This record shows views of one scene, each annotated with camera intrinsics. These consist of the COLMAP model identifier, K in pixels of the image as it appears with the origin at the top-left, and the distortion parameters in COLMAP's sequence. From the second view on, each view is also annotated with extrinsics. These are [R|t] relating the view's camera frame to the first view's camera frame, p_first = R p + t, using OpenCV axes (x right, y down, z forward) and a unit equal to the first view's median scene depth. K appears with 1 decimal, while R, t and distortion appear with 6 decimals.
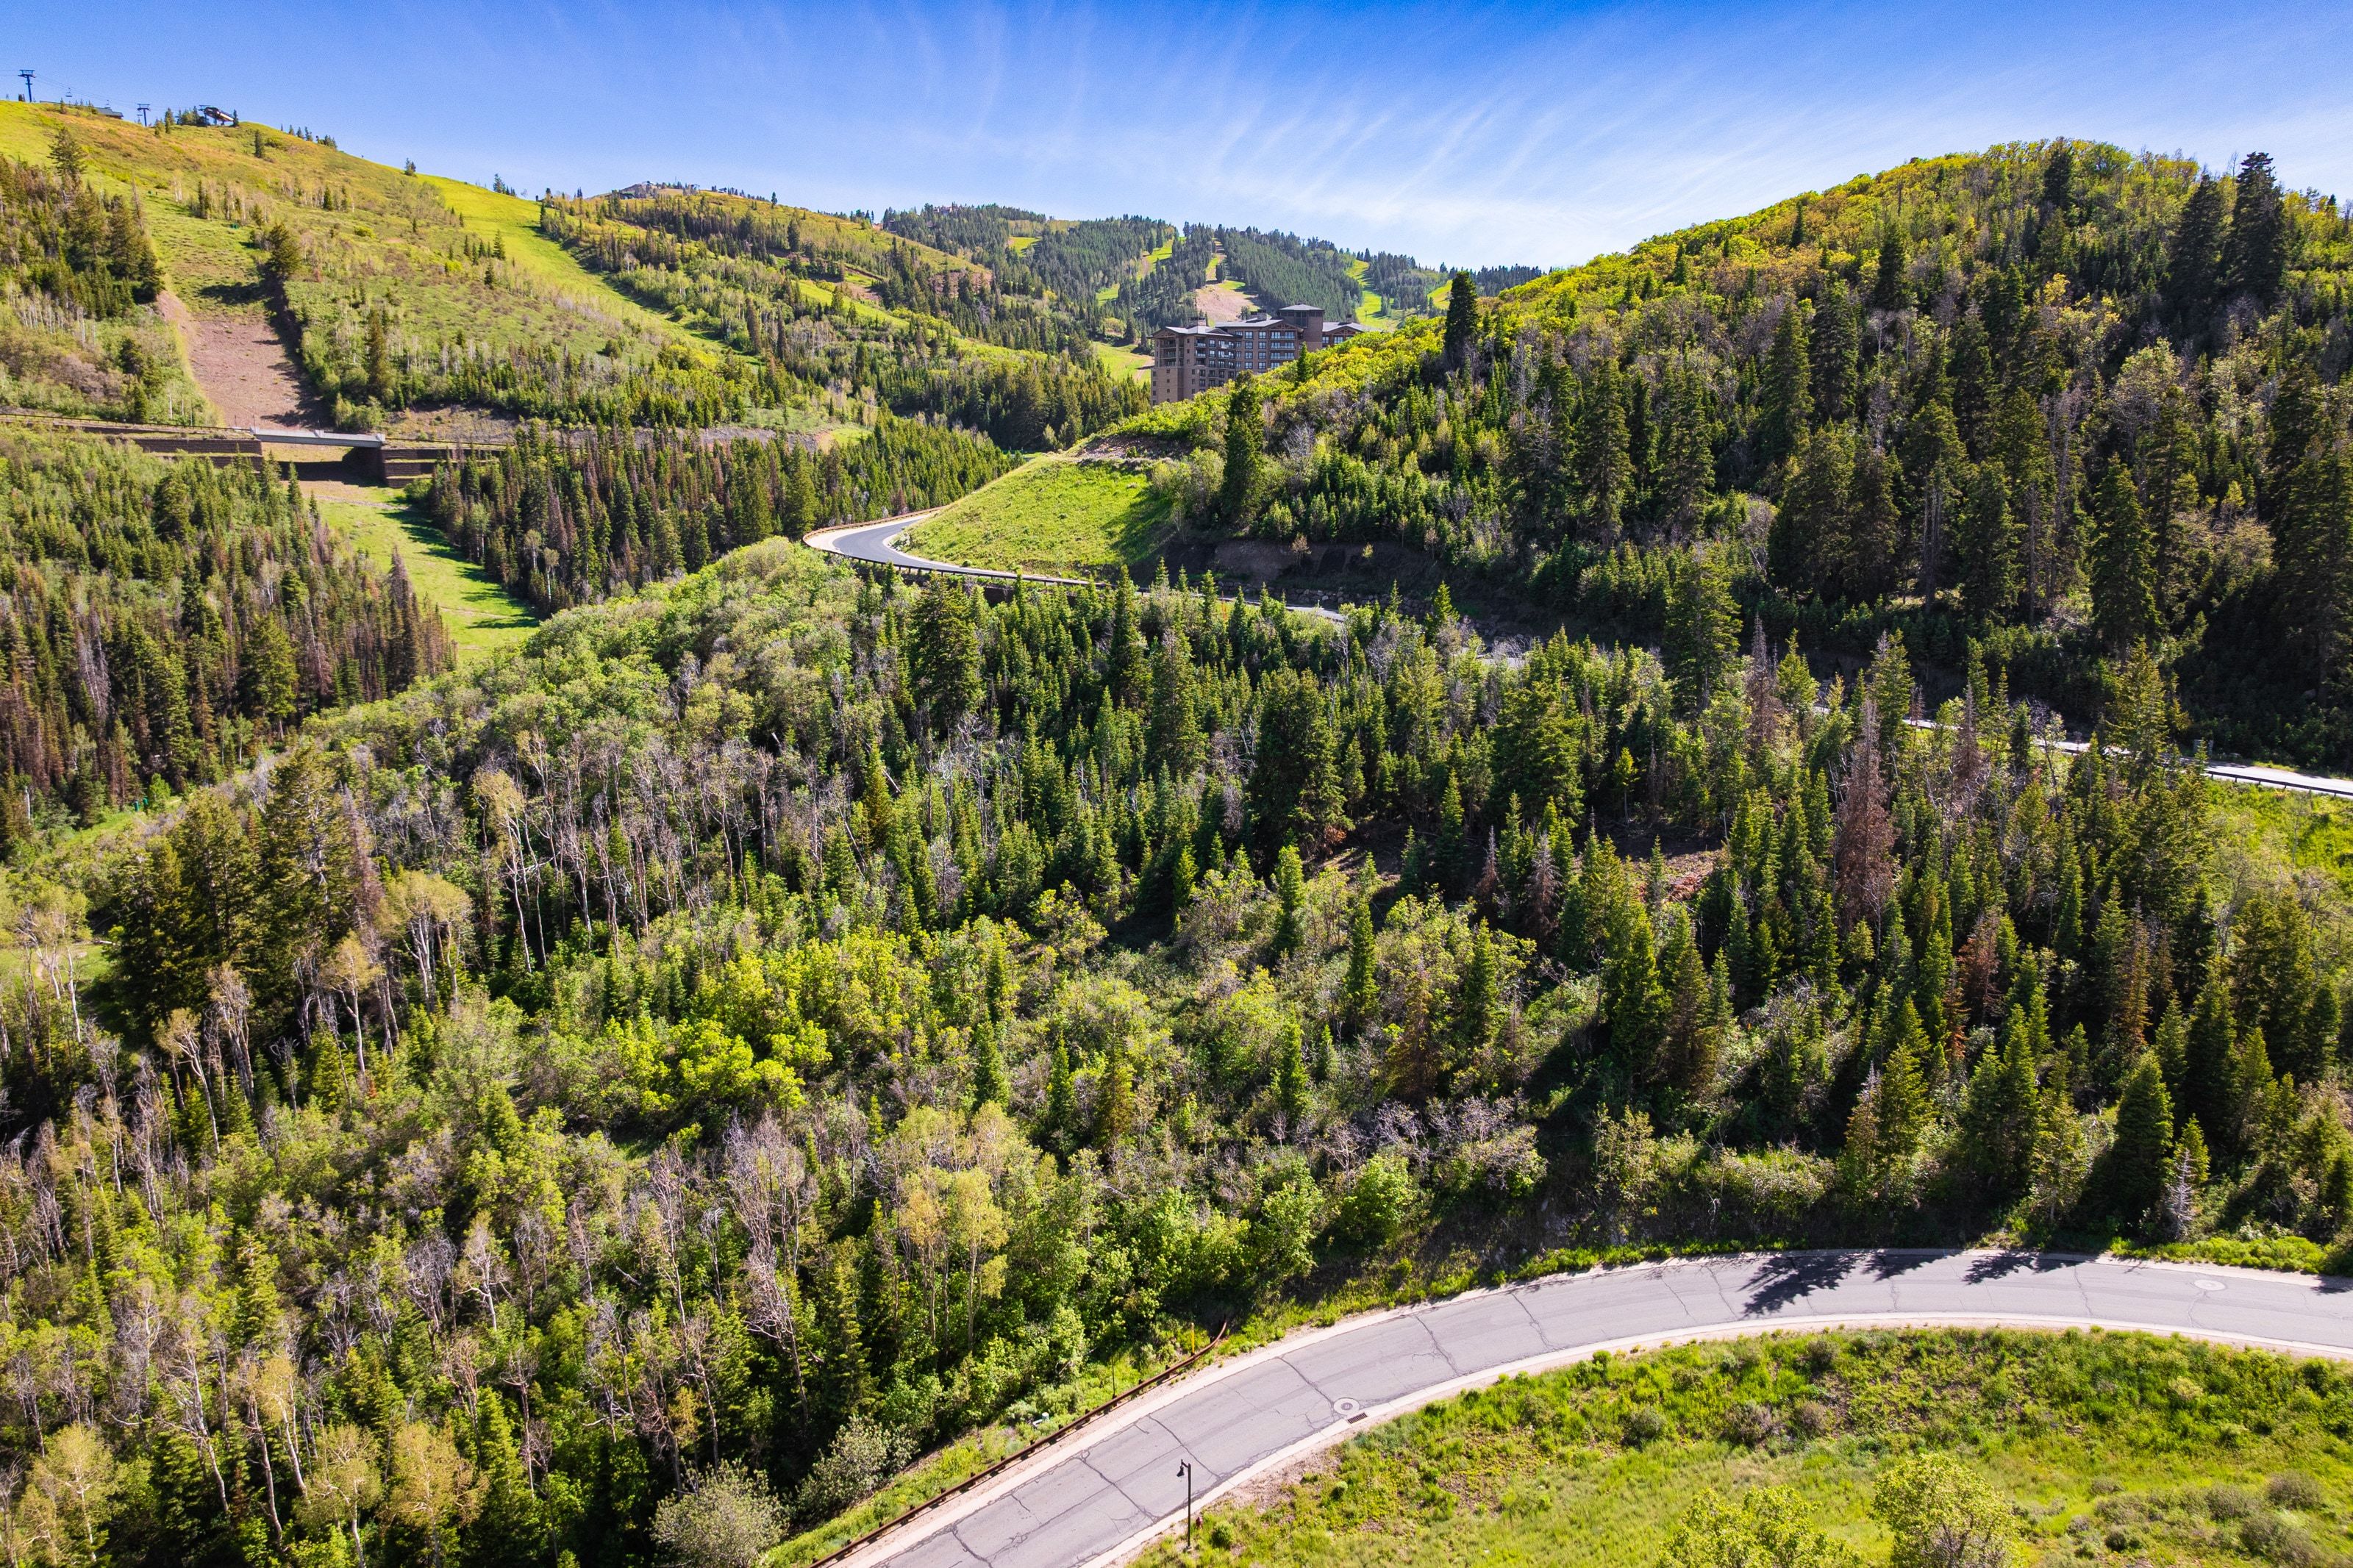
lens RADIAL K [[1647.1, 0, 1186.5], [0, 1647.1, 789.3], [0, 0, 1]] dist [-0.032407, -0.008301]
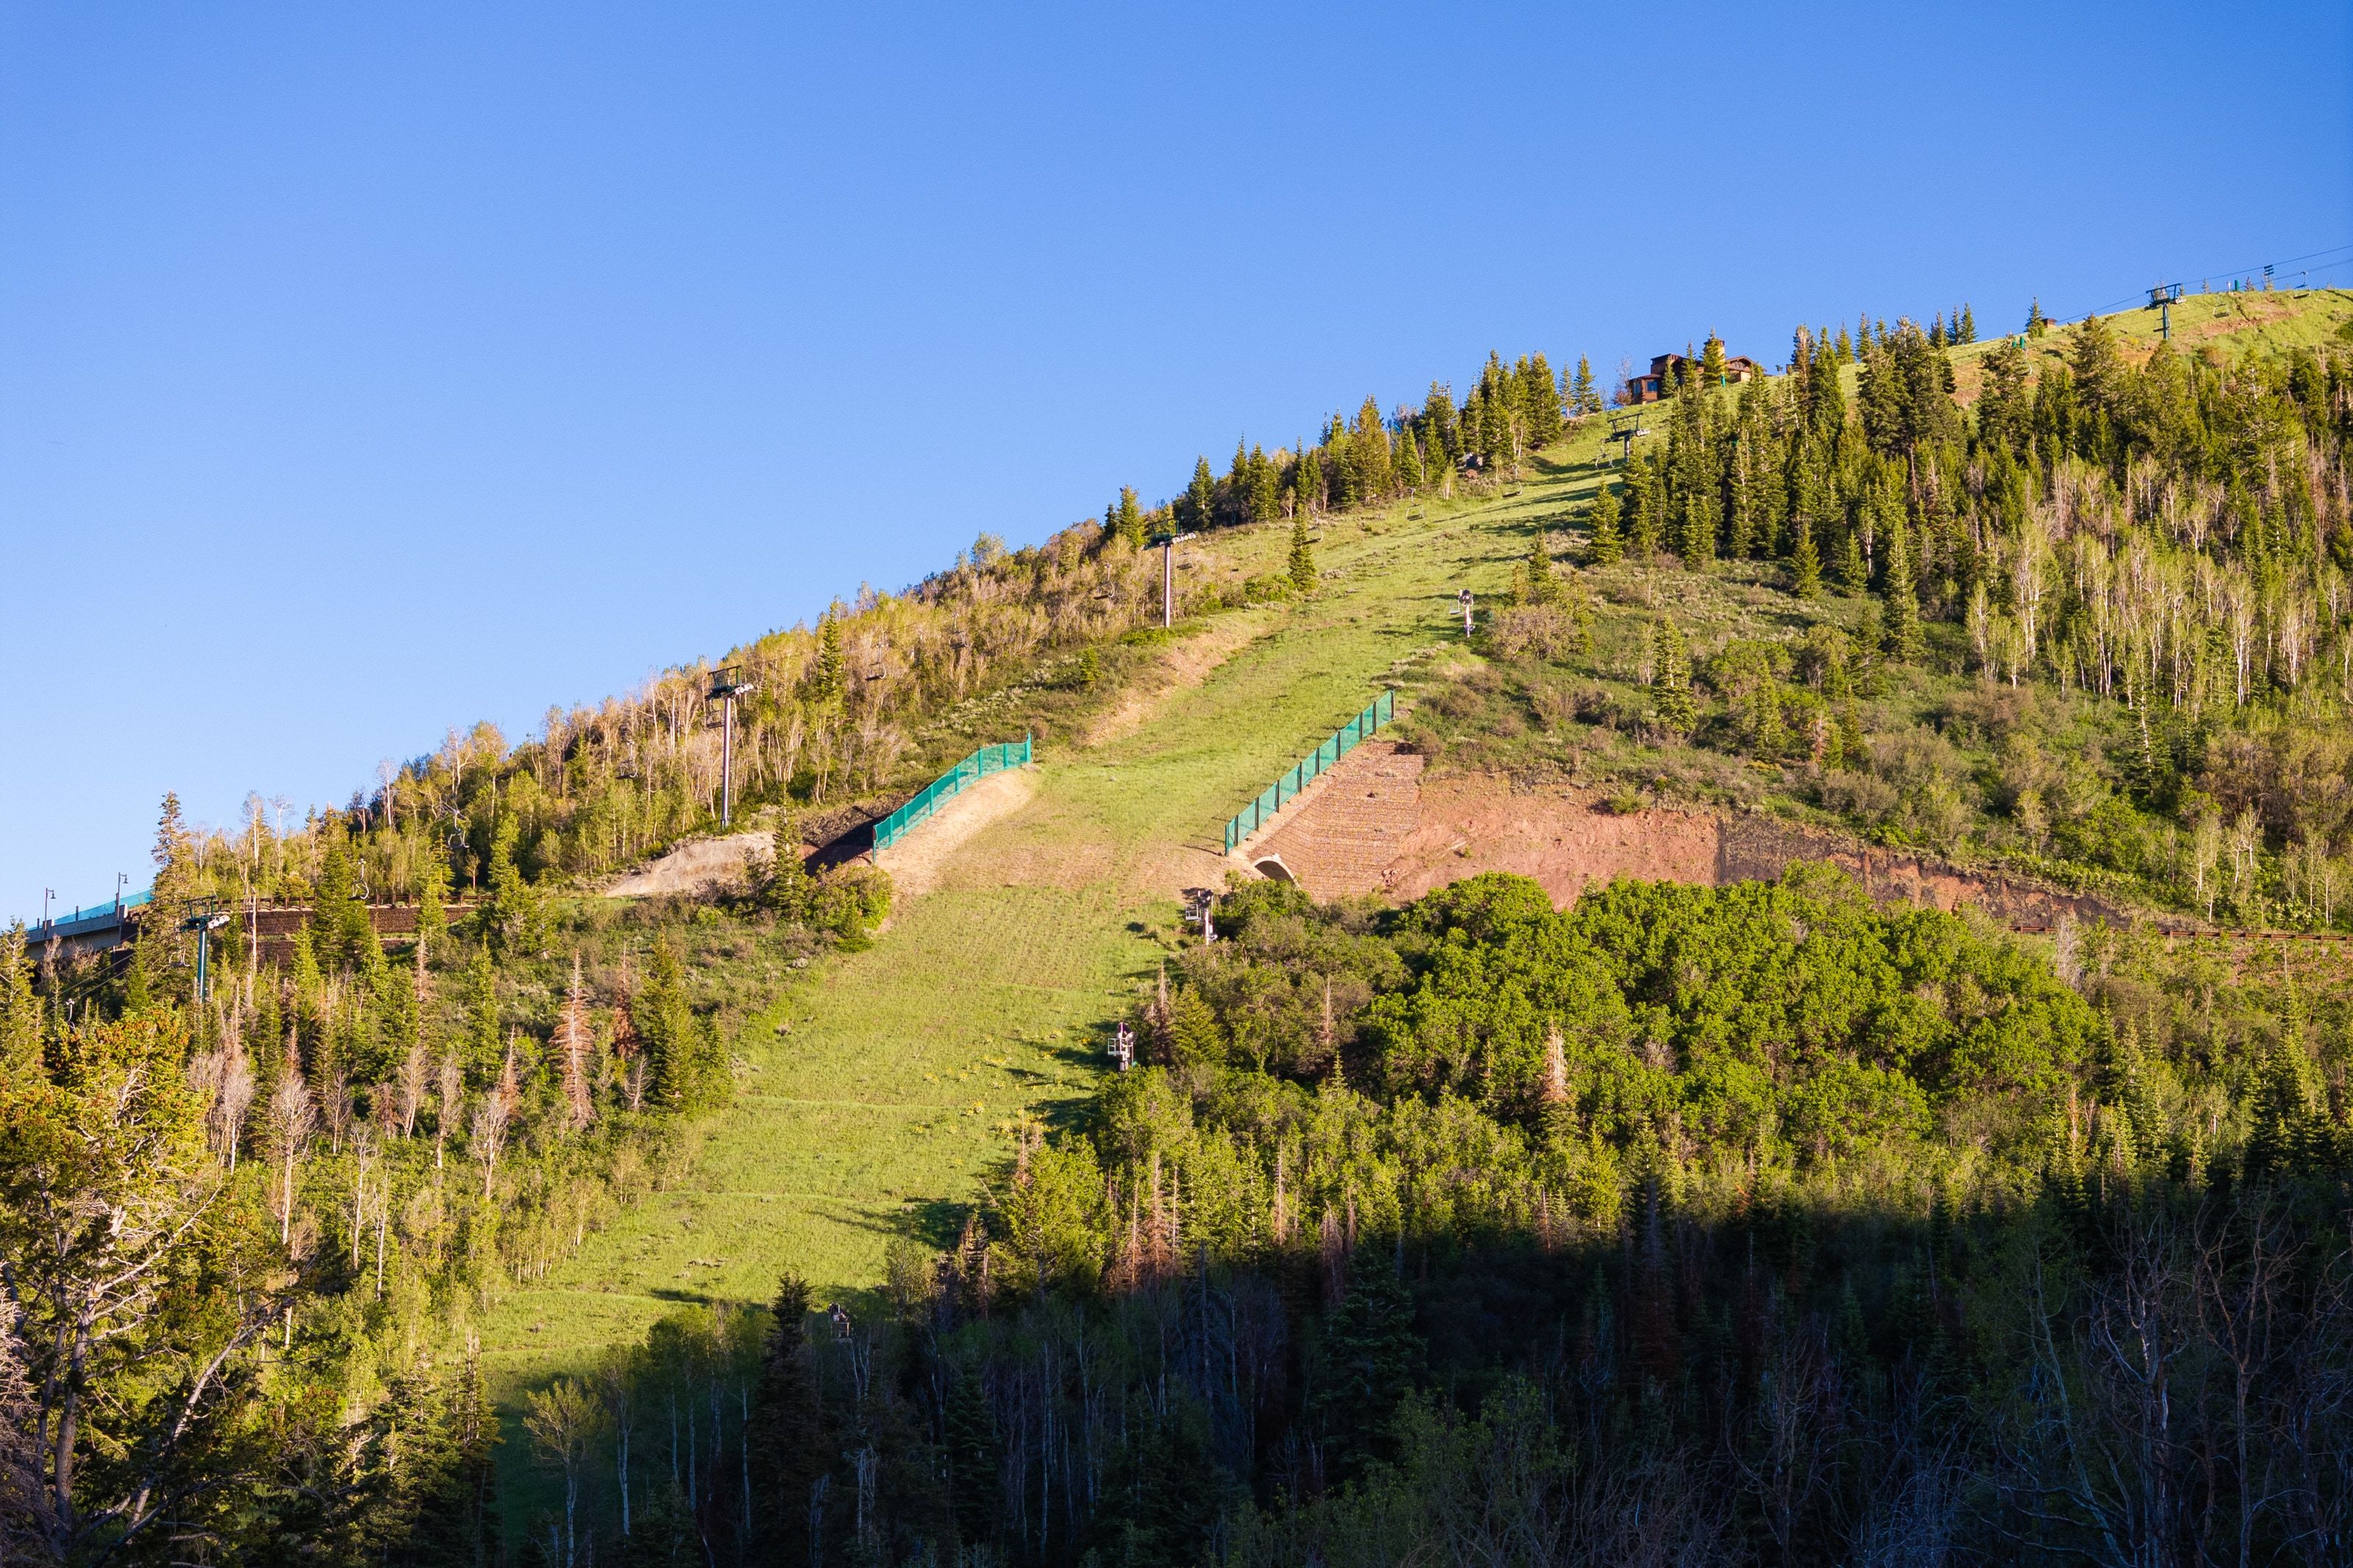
lens RADIAL K [[4671.9, 0, 1112.5], [0, 4671.9, 870.8], [0, 0, 1]] dist [-0.095931, 0.000000]
pose [[0.537622, -0.120025, -0.834599, -0.075676], [-0.162349, 0.956561, -0.242145, 0.018937], [0.827409, 0.265679, 0.494782, 0.391414]]
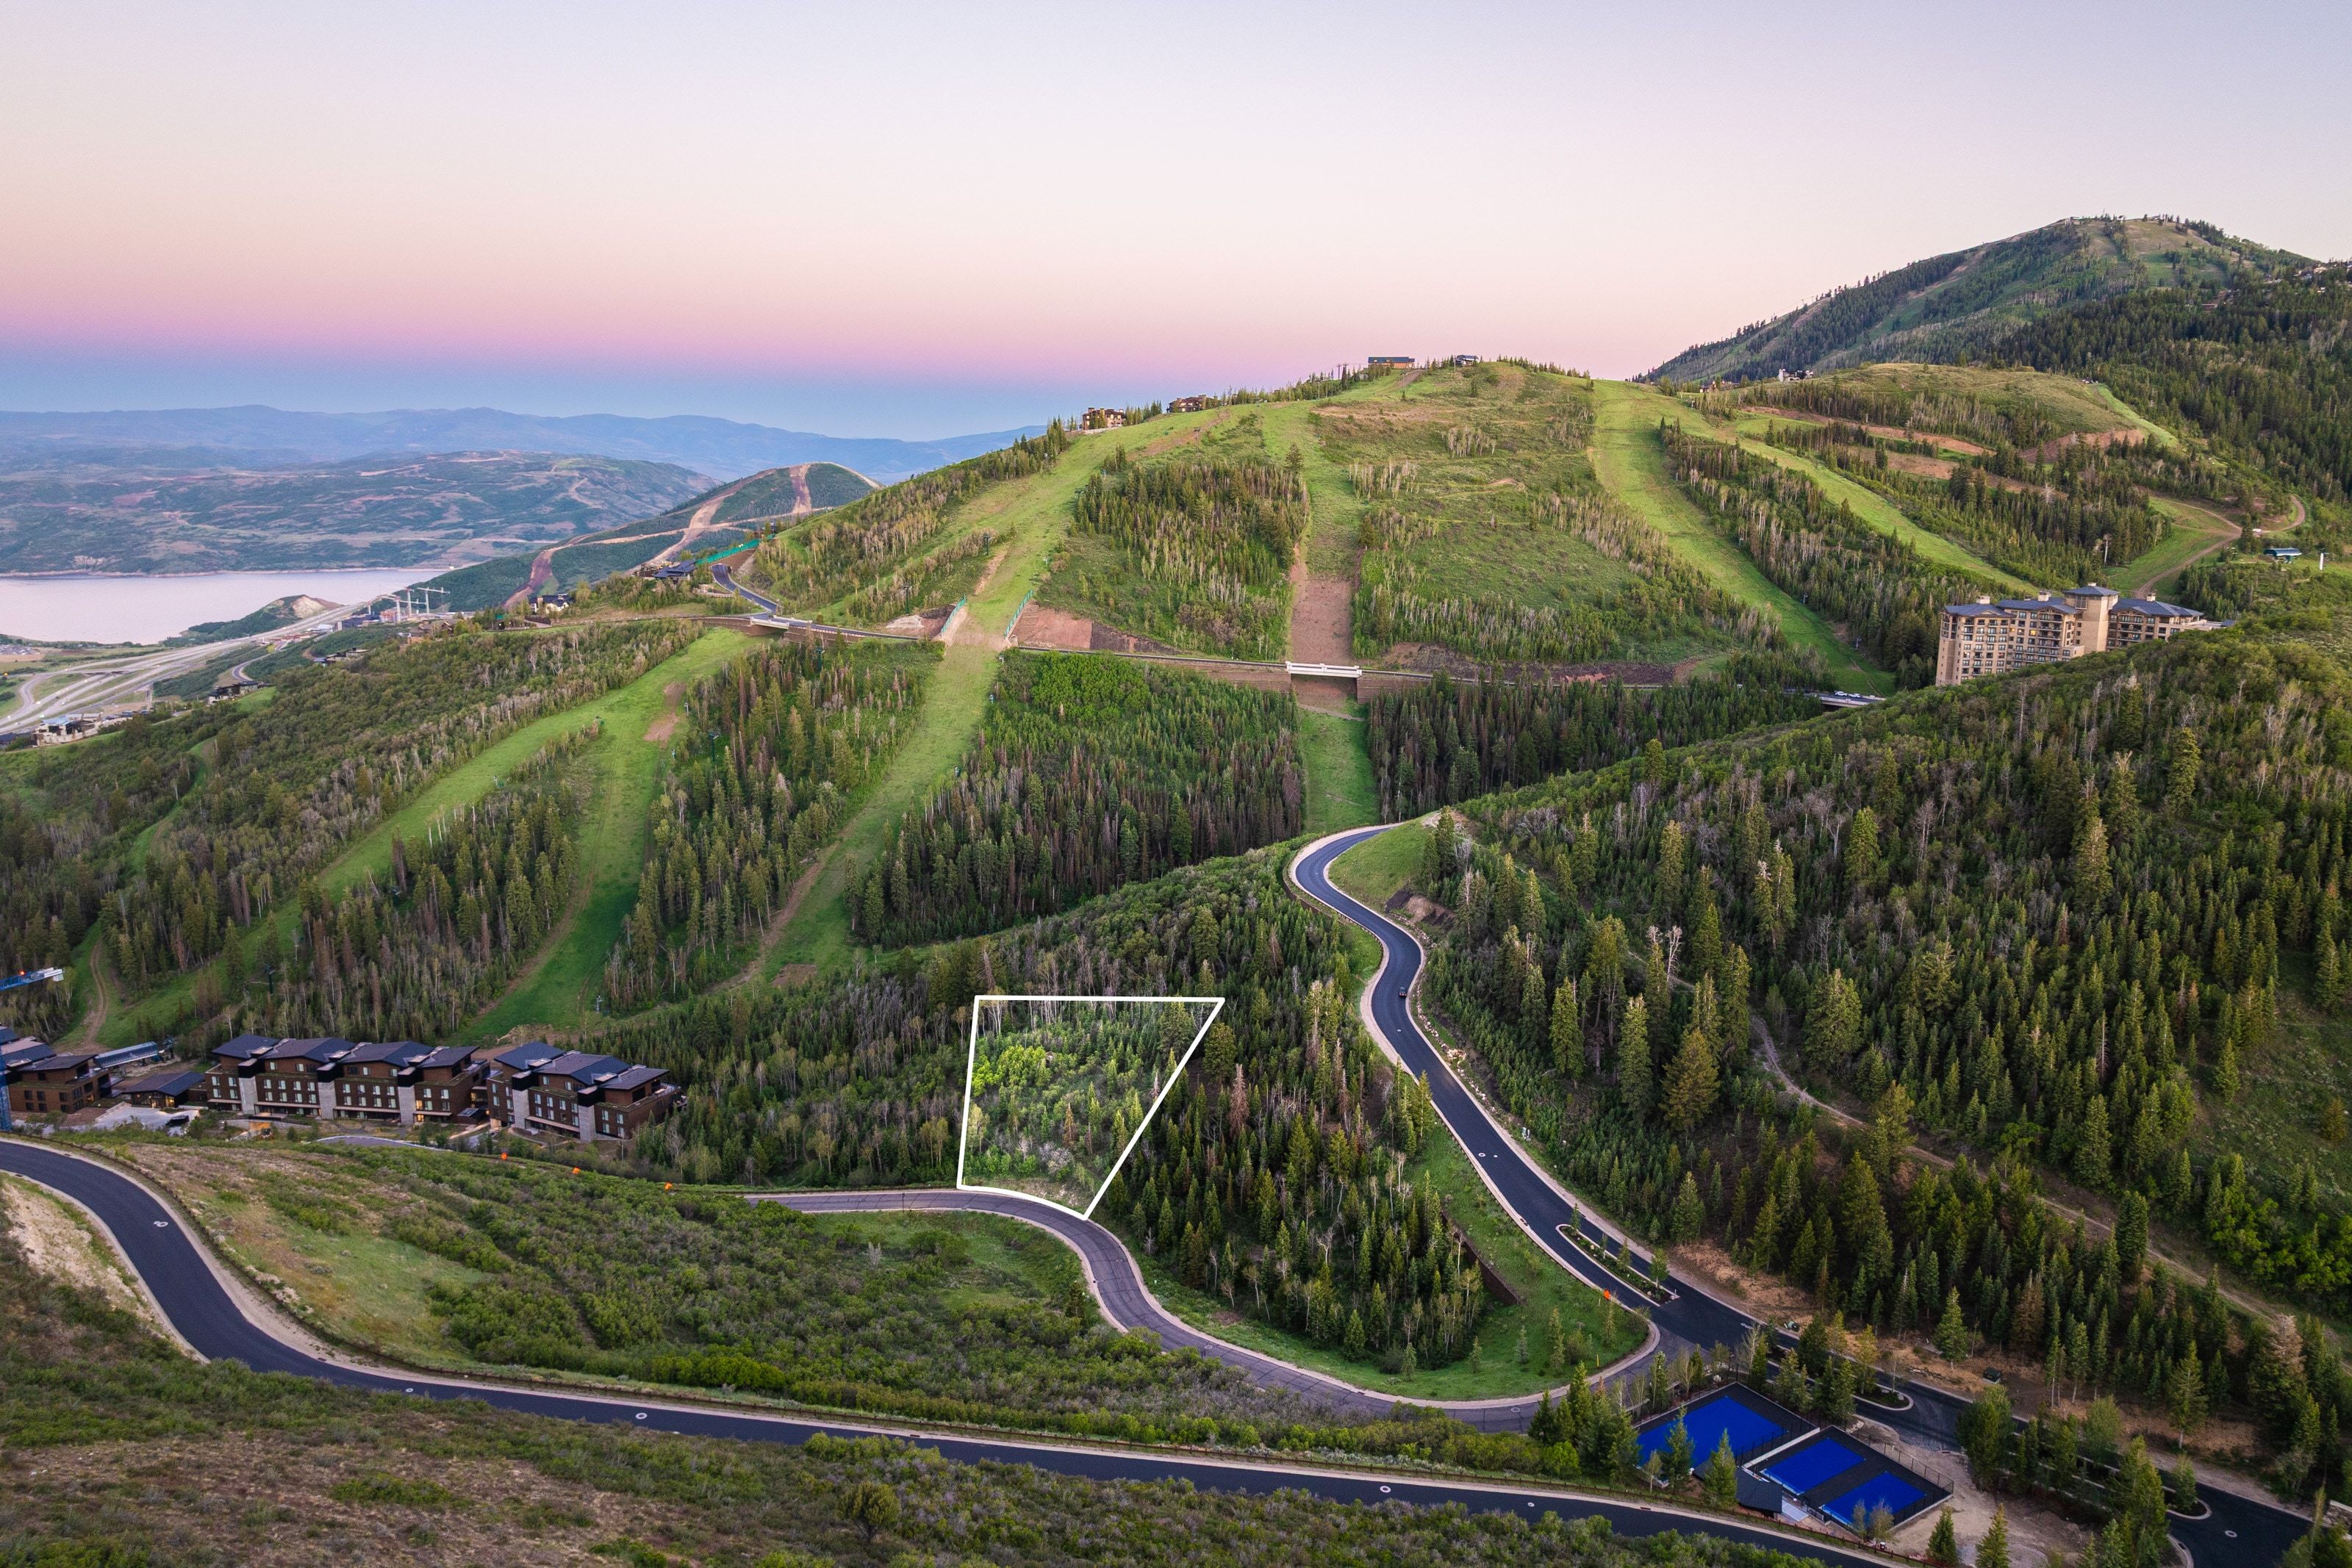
lens RADIAL K [[1646.4, 0, 1185.9], [0, 1646.4, 785.7], [0, 0, 1]] dist [-0.032407, -0.008301]
pose [[0.663966, 0.148358, -0.732898, 0.818567], [-0.142965, 0.987226, 0.070323, -0.247598], [0.733969, 0.058087, 0.676694, -0.337987]]
